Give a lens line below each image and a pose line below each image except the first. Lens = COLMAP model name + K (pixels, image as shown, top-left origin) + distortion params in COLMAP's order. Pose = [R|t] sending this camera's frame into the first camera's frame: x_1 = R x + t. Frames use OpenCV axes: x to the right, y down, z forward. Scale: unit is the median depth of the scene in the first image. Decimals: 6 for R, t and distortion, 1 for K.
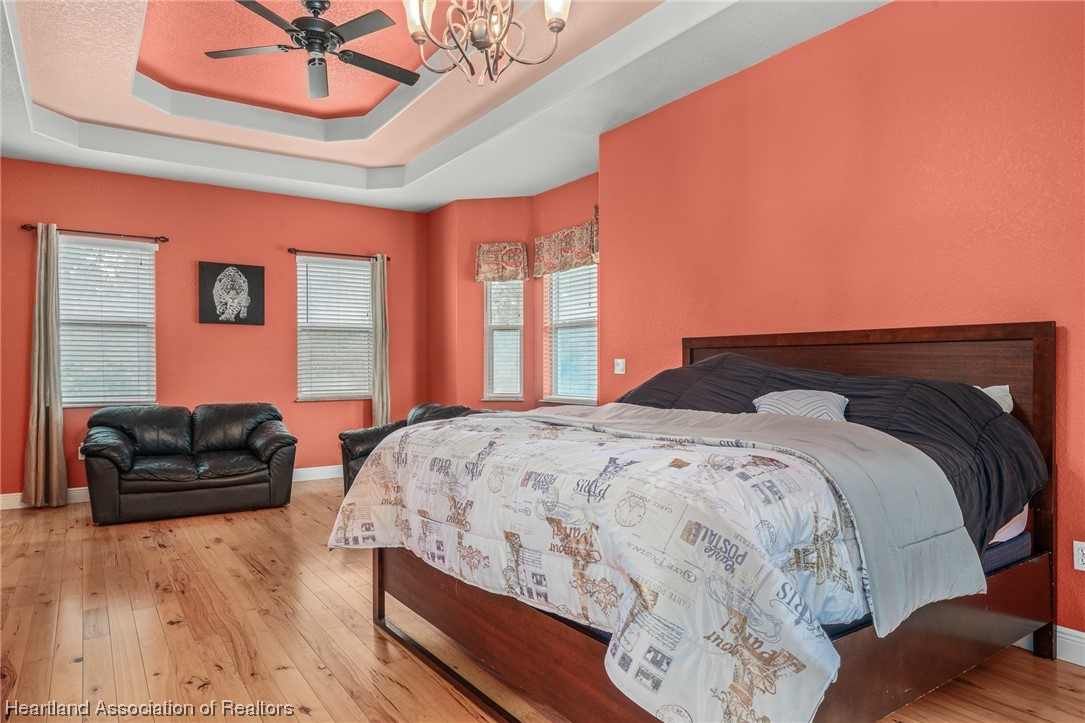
lens RADIAL K [[672.8, 0, 535.5], [0, 672.8, 368.4], [0, 0, 1]] dist [0.003423, -0.000738]
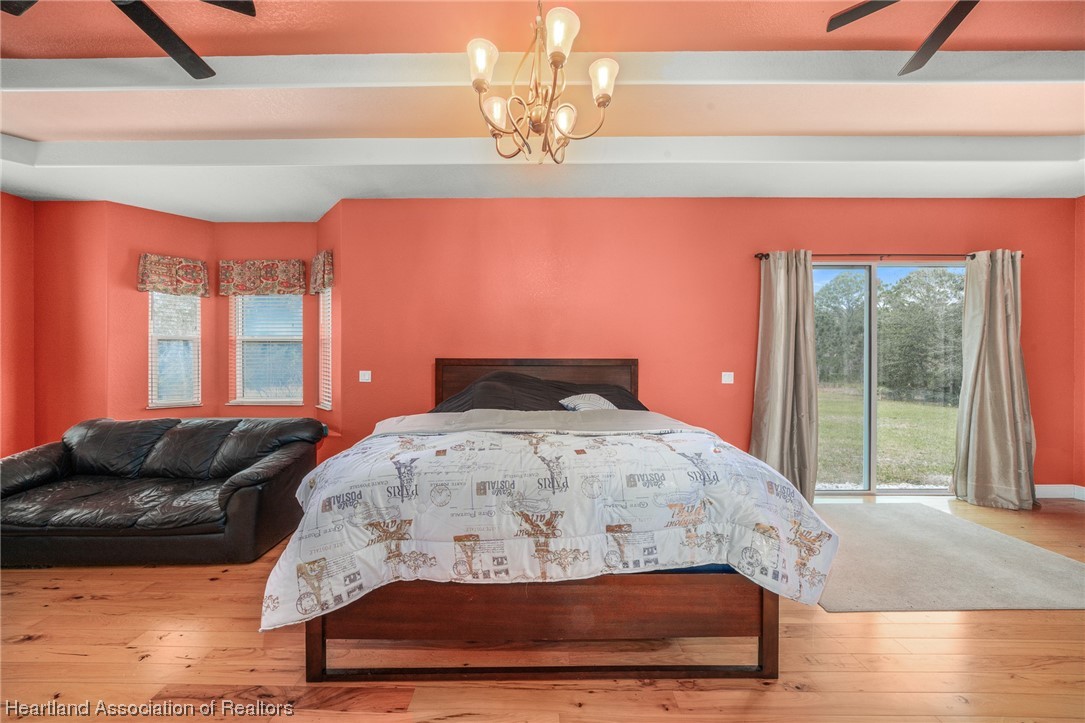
lens RADIAL K [[372.3, 0, 535.3], [0, 372.3, 363.8], [0, 0, 1]] dist [-0.007247, 0.001002]
pose [[0.565530, 0.000616, 0.824727, -0.250852], [0.000173, 1.000000, -0.000865, -0.023593], [-0.824727, 0.000632, 0.565530, 0.250964]]
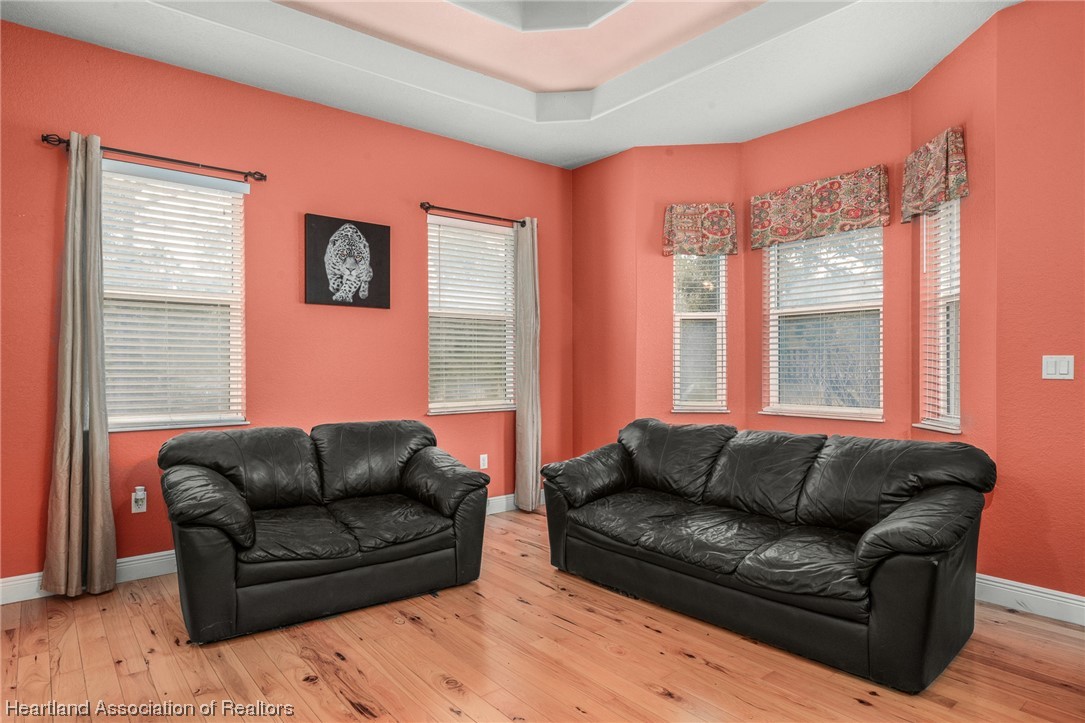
lens RADIAL K [[622.5, 0, 536.9], [0, 622.5, 367.5], [0, 0, 1]] dist [0.007838, -0.000570]
pose [[0.996533, 0.001085, 0.083195, -0.349510], [-0.000916, 0.999997, -0.002076, -0.001251], [-0.083197, 0.001992, 0.996531, 0.383123]]
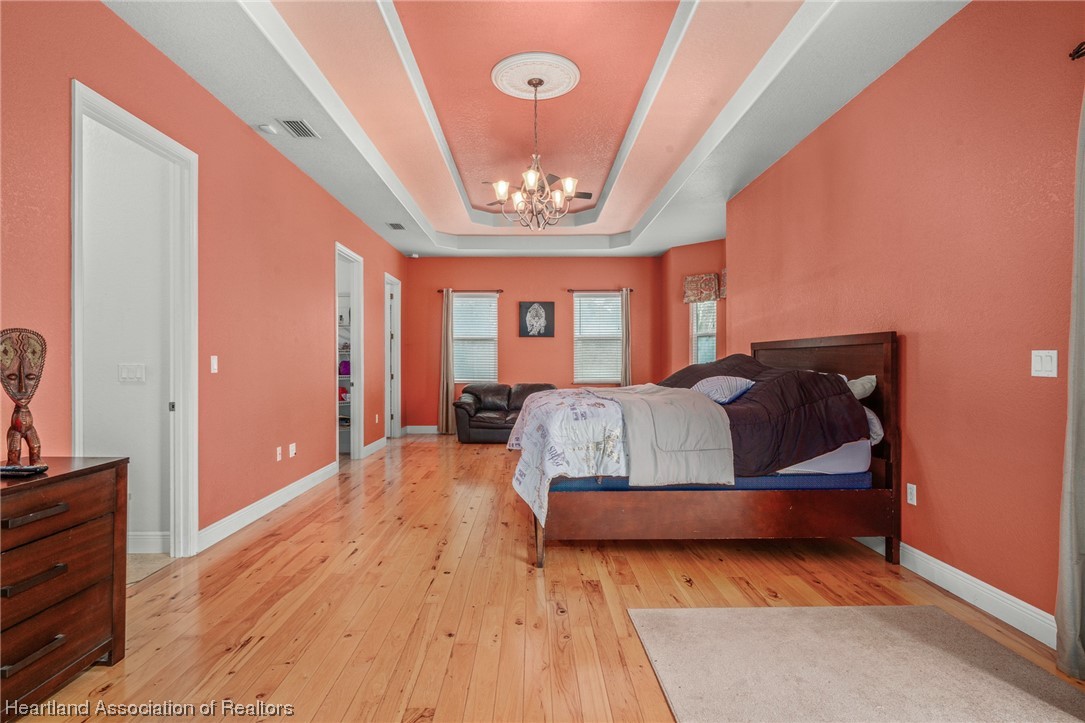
lens RADIAL K [[554.6, 0, 540.2], [0, 554.6, 363.9], [0, 0, 1]] dist [-0.000237, 0.000475]
pose [[0.840749, 0.002577, -0.541418, 0.357430], [-0.002084, 0.999997, 0.001523, -0.000051], [0.541421, -0.000152, 0.840752, -0.196055]]
